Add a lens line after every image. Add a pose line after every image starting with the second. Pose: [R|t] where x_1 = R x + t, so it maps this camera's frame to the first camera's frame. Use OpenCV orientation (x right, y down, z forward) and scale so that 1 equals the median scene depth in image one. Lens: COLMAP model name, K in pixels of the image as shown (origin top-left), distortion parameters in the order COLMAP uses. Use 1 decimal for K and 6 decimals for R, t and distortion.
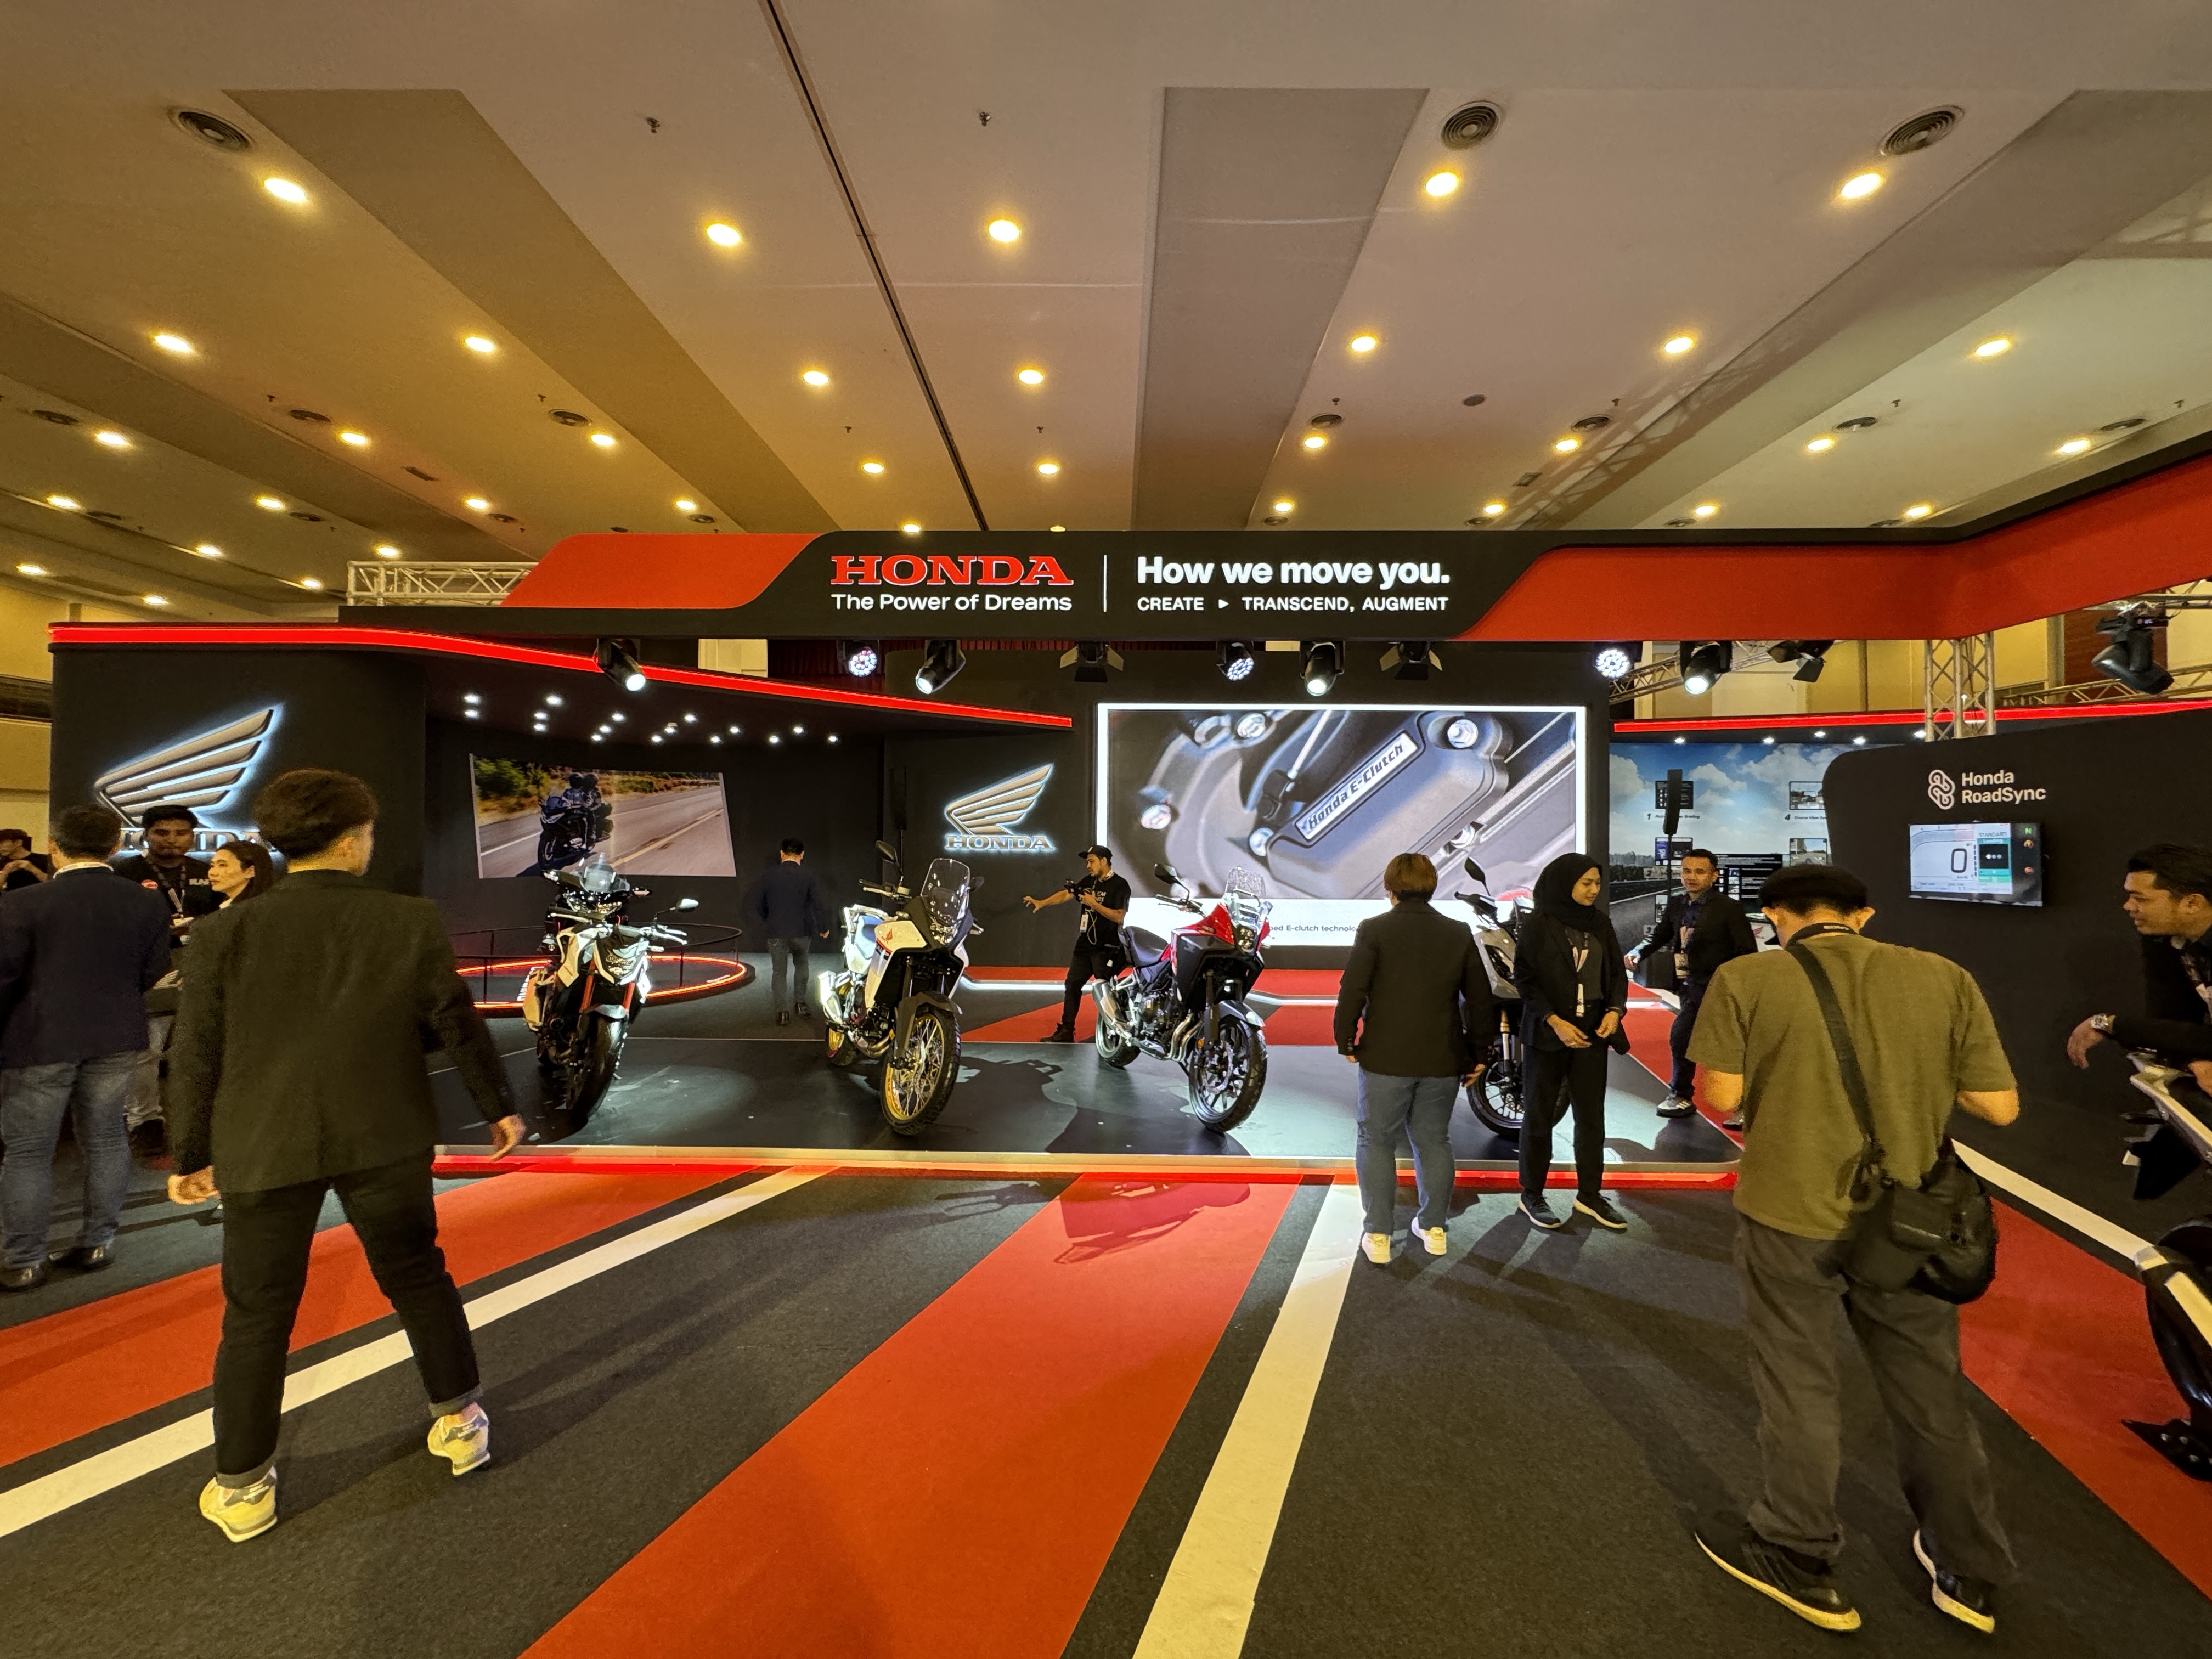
lens RADIAL K [[881.9, 0, 1103.5], [0, 881.9, 826.4], [0, 0, 1]] dist [-0.001540, 0.000051]
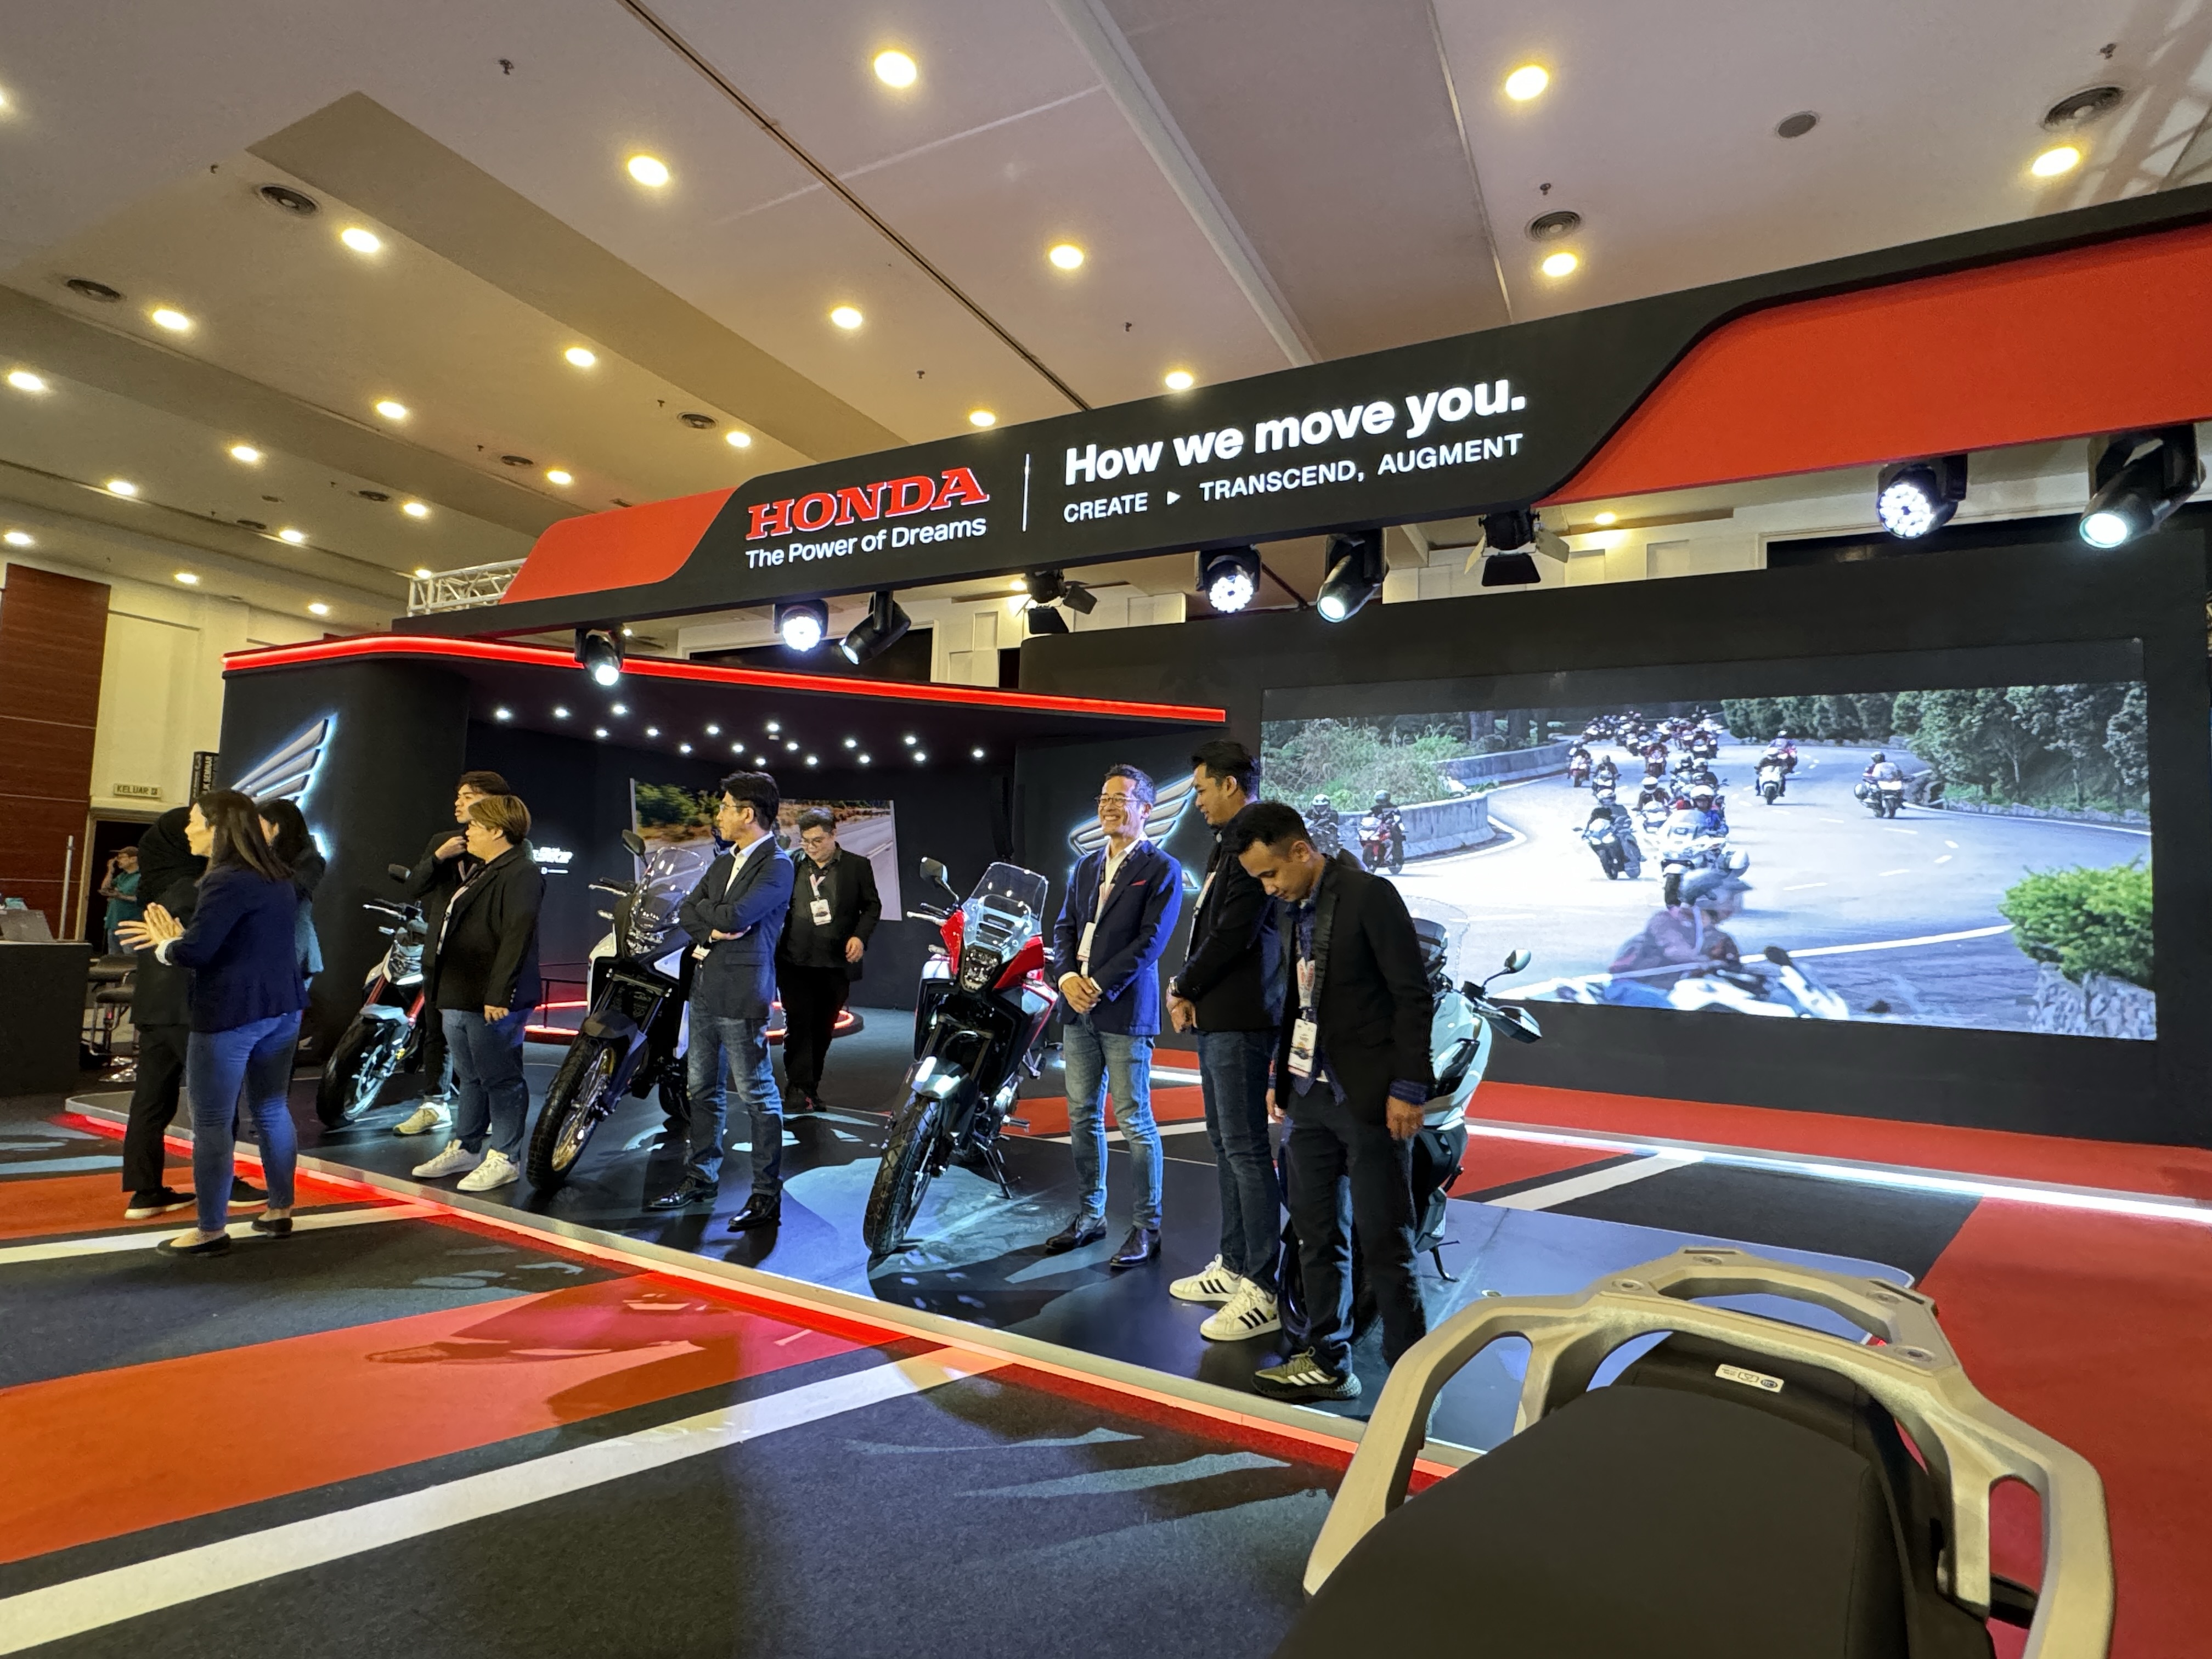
lens RADIAL K [[1114.1, 0, 1100.8], [0, 1114.1, 828.5], [0, 0, 1]] dist [-0.001644, 0.000080]
pose [[0.894272, -0.006479, -0.447476, 0.466107], [-0.022922, 0.997920, -0.060258, 0.055245], [0.446936, 0.064144, 0.892263, 0.224647]]
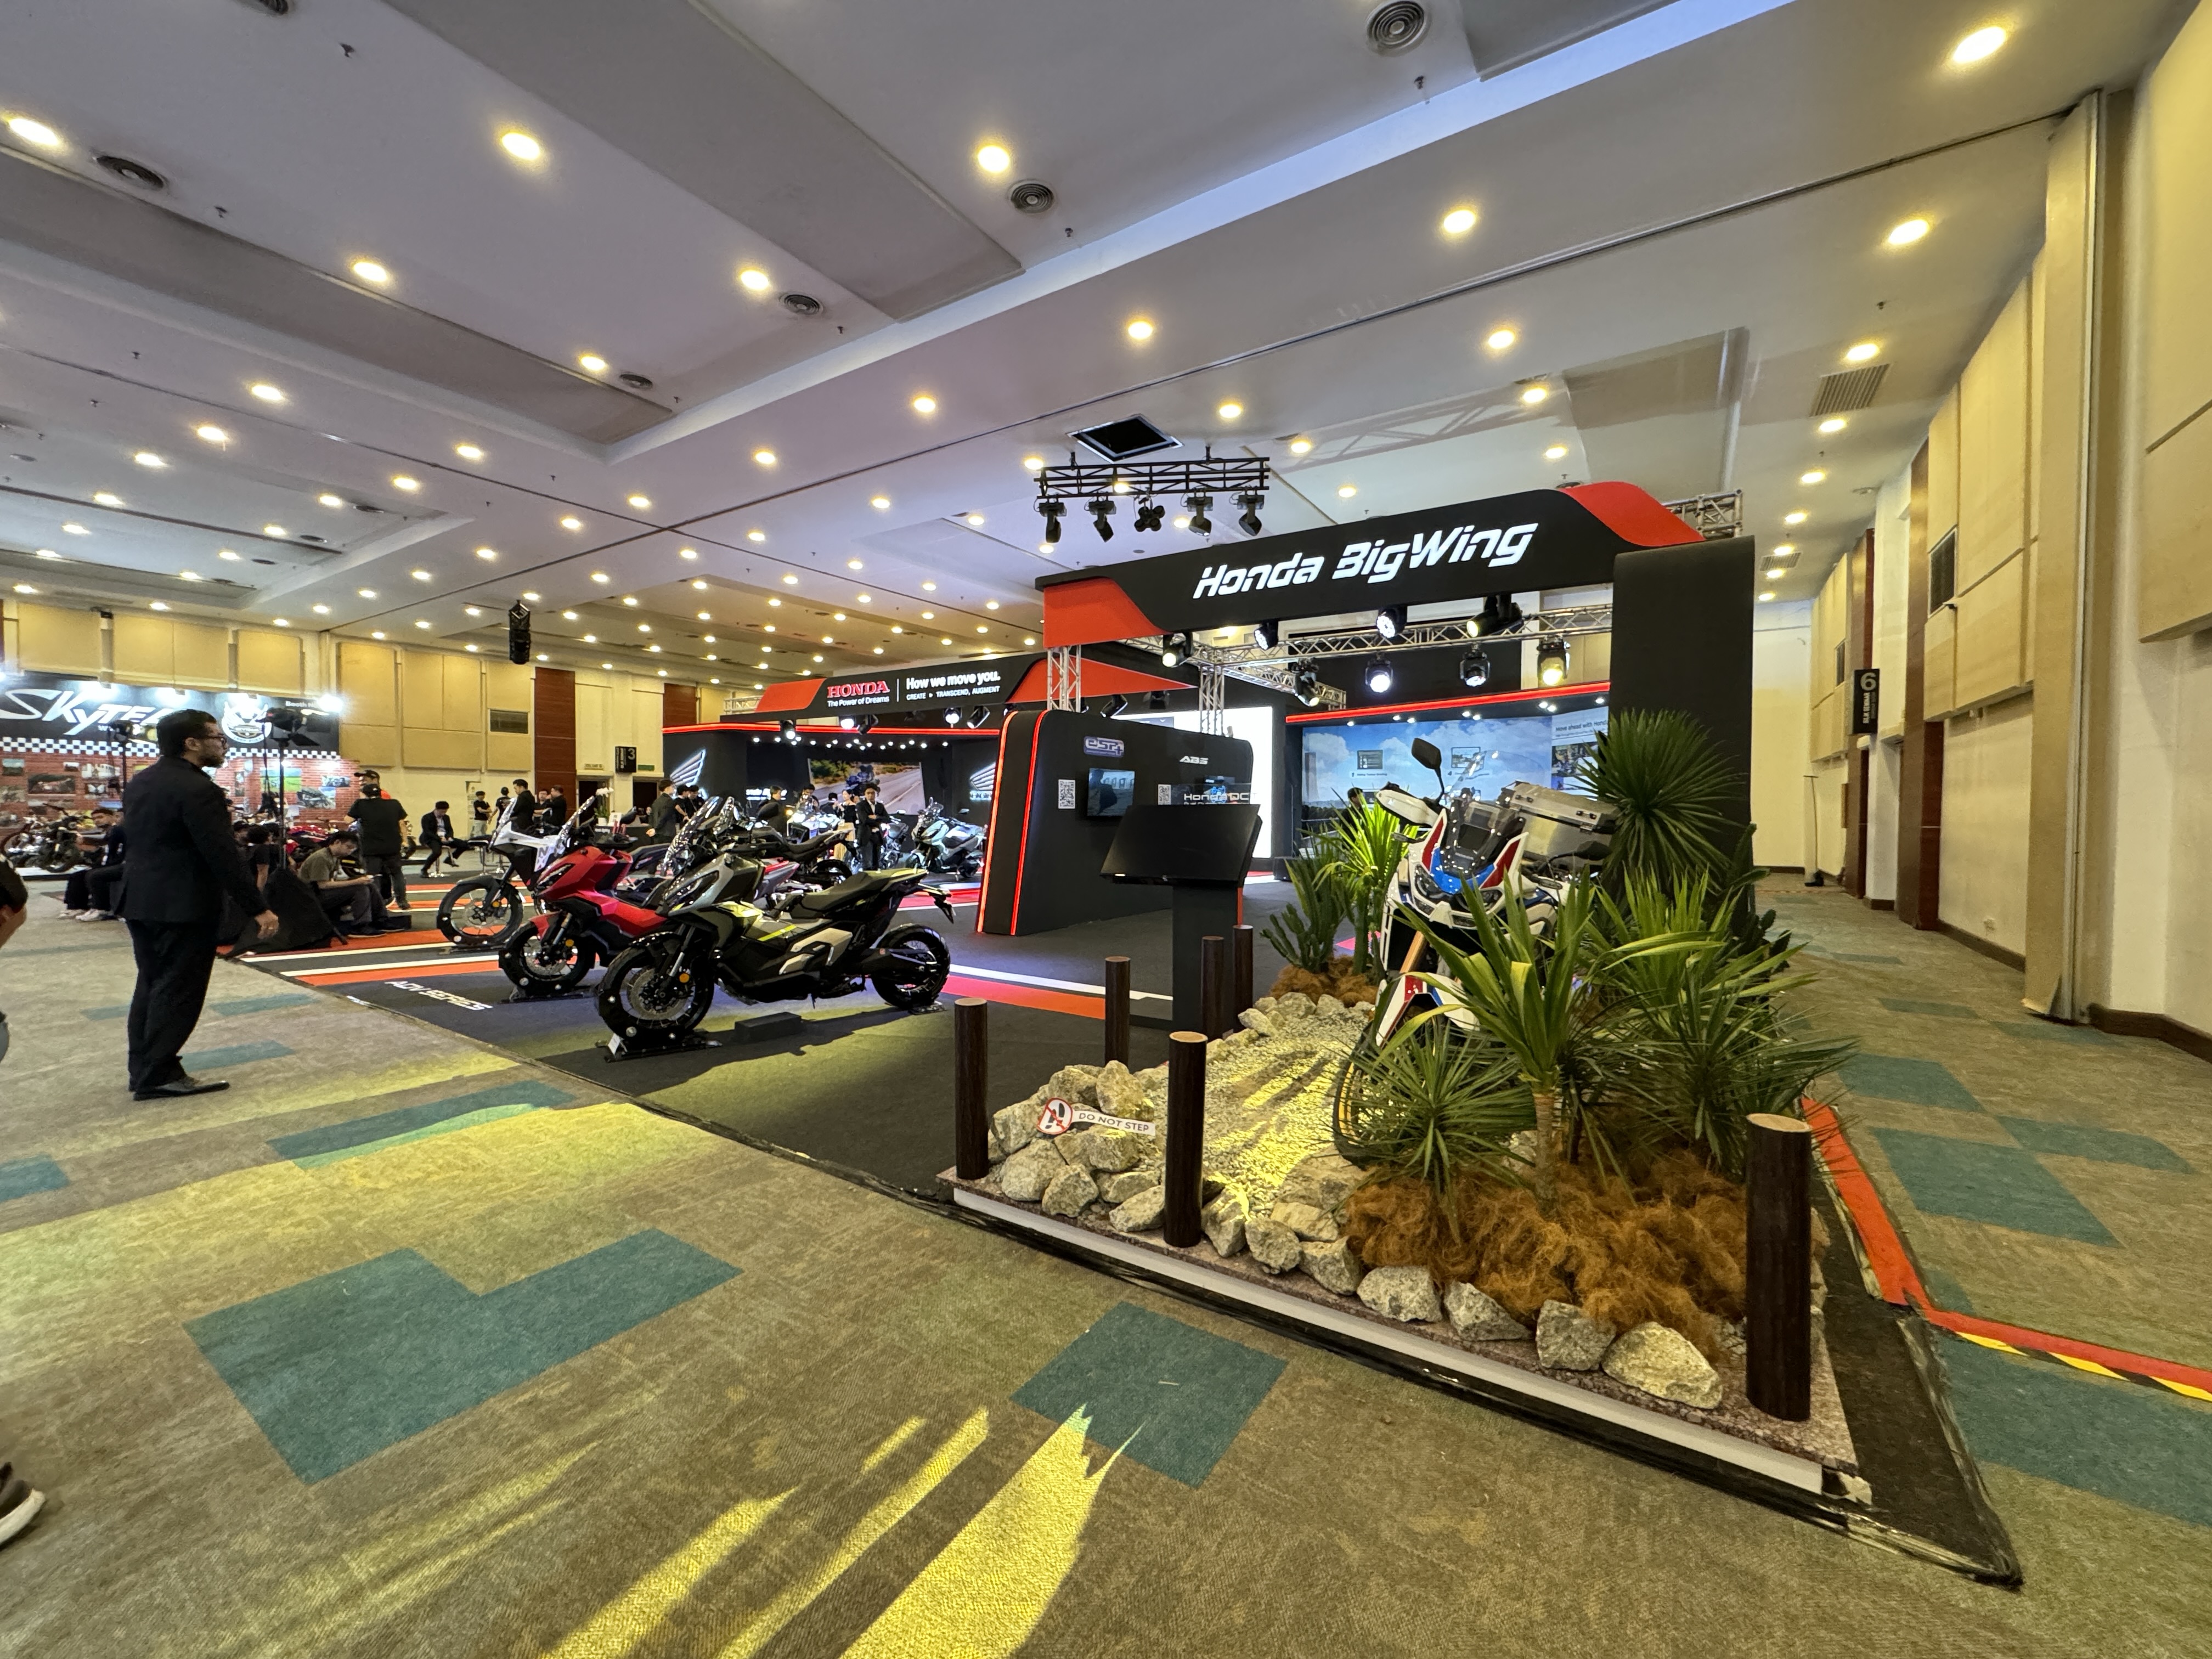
lens RADIAL K [[881.9, 0, 1108.2], [0, 881.9, 827.4], [0, 0, 1]] dist [-0.001540, 0.000051]
pose [[0.842076, 0.010934, -0.539247, 1.904456], [0.008980, 0.999372, 0.034287, 0.041232], [0.539284, -0.033714, 0.841449, -0.842945]]
